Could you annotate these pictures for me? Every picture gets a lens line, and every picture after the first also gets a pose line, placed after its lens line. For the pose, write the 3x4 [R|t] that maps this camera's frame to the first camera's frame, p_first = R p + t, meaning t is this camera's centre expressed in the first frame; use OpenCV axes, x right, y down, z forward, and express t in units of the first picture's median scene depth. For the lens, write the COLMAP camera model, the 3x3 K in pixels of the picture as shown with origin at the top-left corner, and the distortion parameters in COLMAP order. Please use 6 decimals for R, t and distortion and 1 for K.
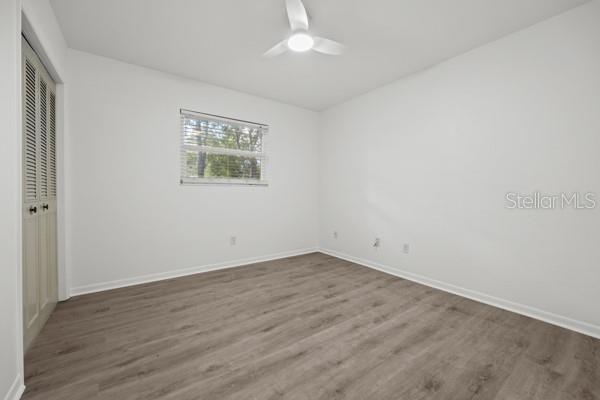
lens RADIAL K [[241.9, 0, 297.0], [0, 241.9, 198.9], [0, 0, 1]] dist [-0.000125, -0.000062]
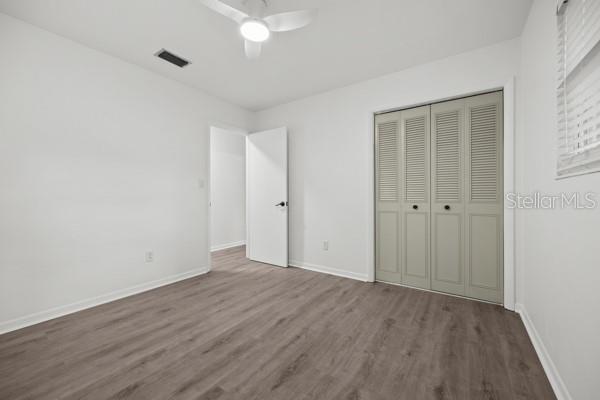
lens RADIAL K [[241.9, 0, 297.0], [0, 241.9, 198.9], [0, 0, 1]] dist [-0.000125, -0.000062]
pose [[-0.942419, 0.002133, -0.334429, 0.159967], [-0.010127, 0.999339, 0.034914, -0.046276], [0.334282, 0.036290, -0.941774, 1.832842]]
